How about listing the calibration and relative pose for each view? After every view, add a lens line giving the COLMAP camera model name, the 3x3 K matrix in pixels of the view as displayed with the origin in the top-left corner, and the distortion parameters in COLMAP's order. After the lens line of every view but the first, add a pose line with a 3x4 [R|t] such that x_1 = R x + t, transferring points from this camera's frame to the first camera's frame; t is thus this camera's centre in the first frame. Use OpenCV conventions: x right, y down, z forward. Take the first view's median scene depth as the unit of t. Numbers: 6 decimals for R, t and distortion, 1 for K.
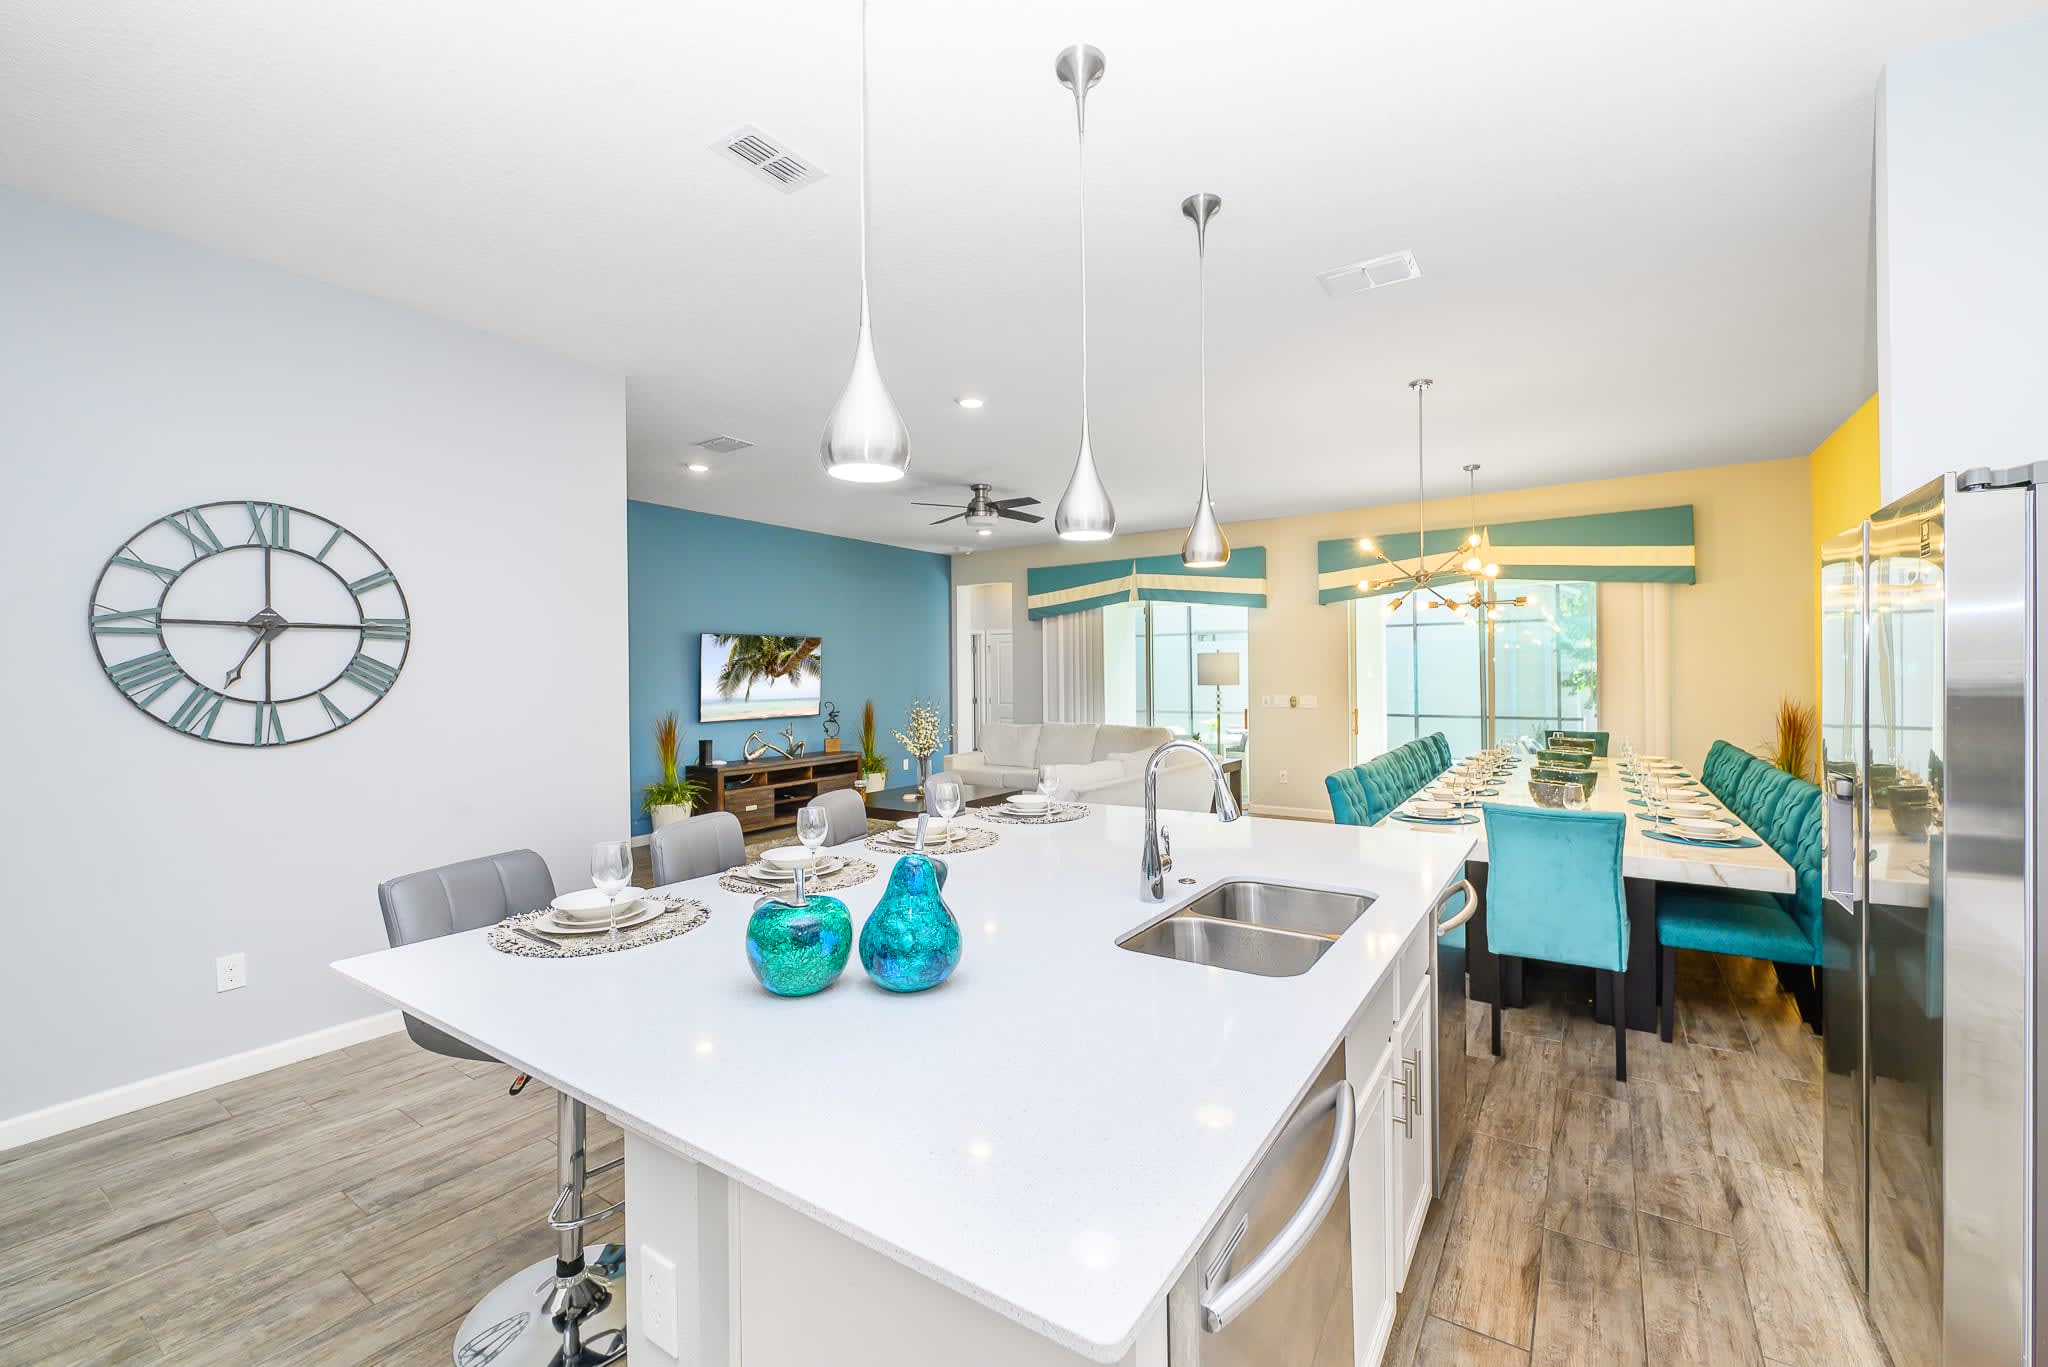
lens RADIAL K [[846.1, 0, 1028.4], [0, 846.1, 683.0], [0, 0, 1]] dist [0.018189, -0.003032]
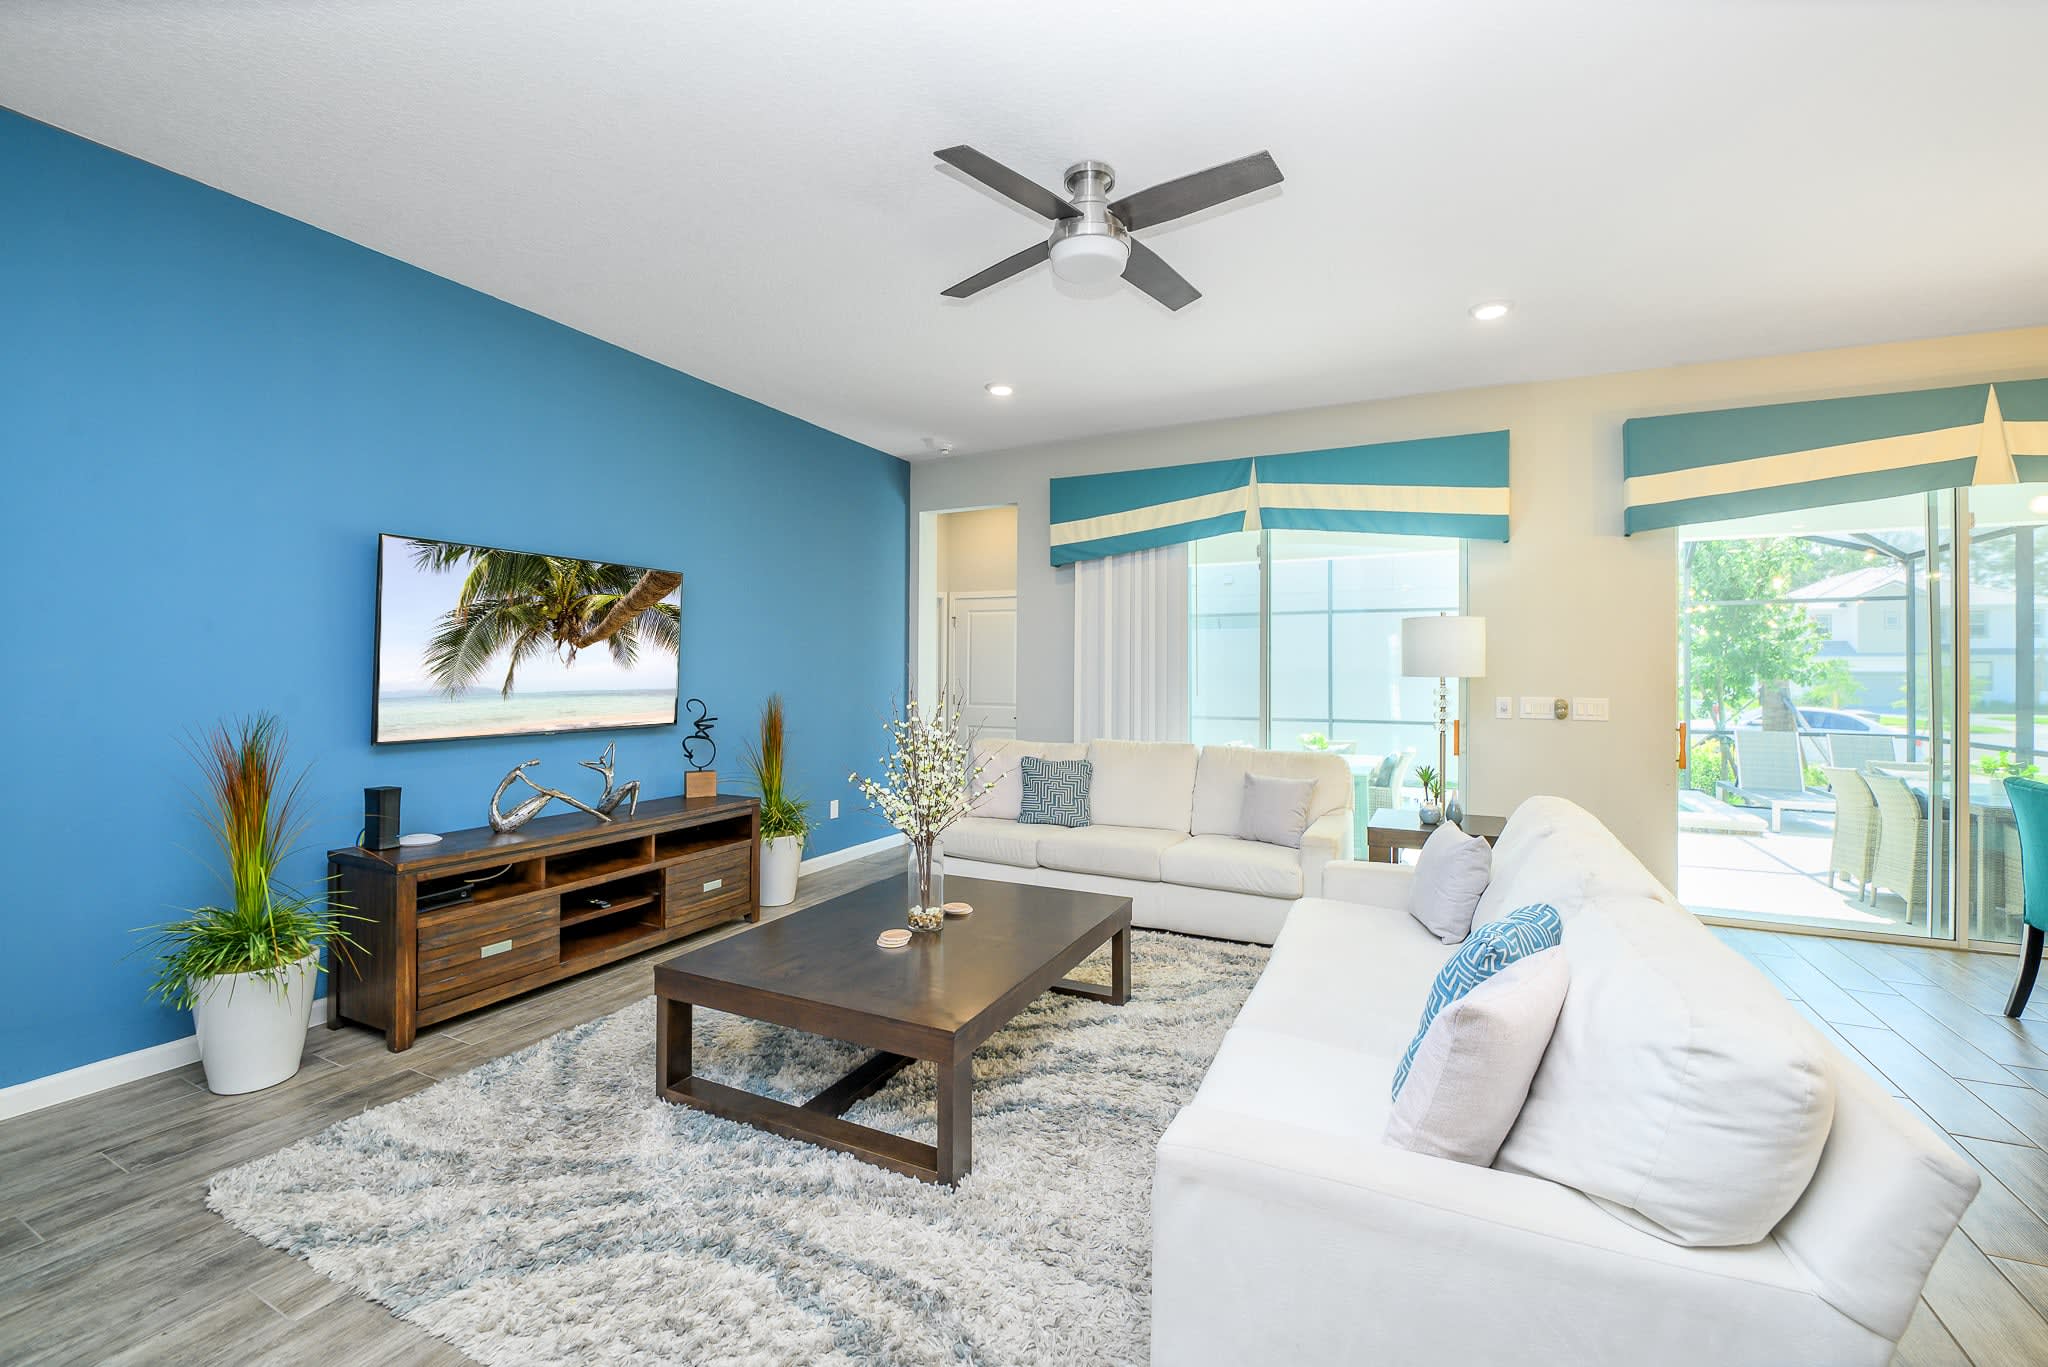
lens RADIAL K [[846.1, 0, 1012.2], [0, 846.1, 673.0], [0, 0, 1]] dist [0.018189, -0.003032]
pose [[0.993225, 0.016701, 0.115002, -0.112229], [-0.015385, 0.999806, -0.012323, 0.010289], [-0.115186, 0.010471, 0.993289, 0.502428]]
